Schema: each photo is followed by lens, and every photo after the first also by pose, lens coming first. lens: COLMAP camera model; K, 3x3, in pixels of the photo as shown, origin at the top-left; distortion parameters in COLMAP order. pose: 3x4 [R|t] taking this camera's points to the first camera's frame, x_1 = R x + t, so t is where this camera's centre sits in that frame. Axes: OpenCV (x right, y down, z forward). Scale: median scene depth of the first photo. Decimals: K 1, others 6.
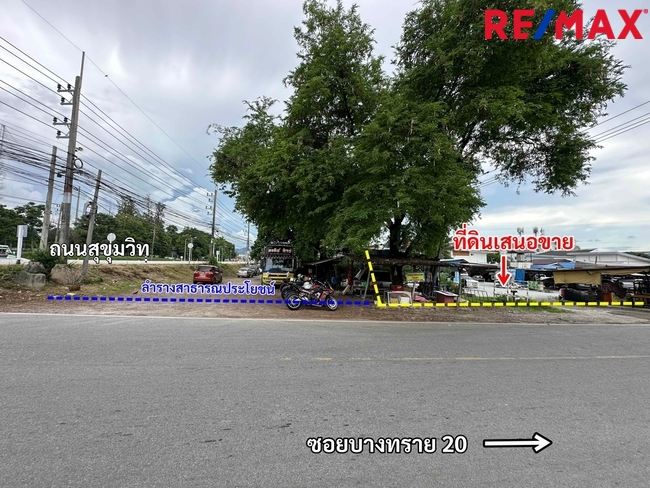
lens RADIAL K [[265.9, 0, 325.0], [0, 265.9, 244.0], [0, 0, 1]] dist [-0.000210, -0.000074]
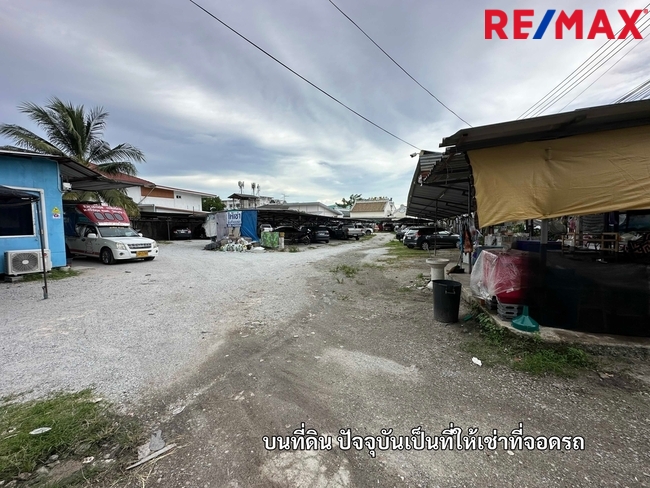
lens RADIAL K [[265.9, 0, 325.0], [0, 265.9, 244.0], [0, 0, 1]] dist [-0.000210, -0.000074]
pose [[0.590278, -0.083909, 0.802827, 0.230095], [-0.038621, 0.990508, 0.131921, 0.048634], [-0.806275, -0.108877, 0.581434, 0.322347]]
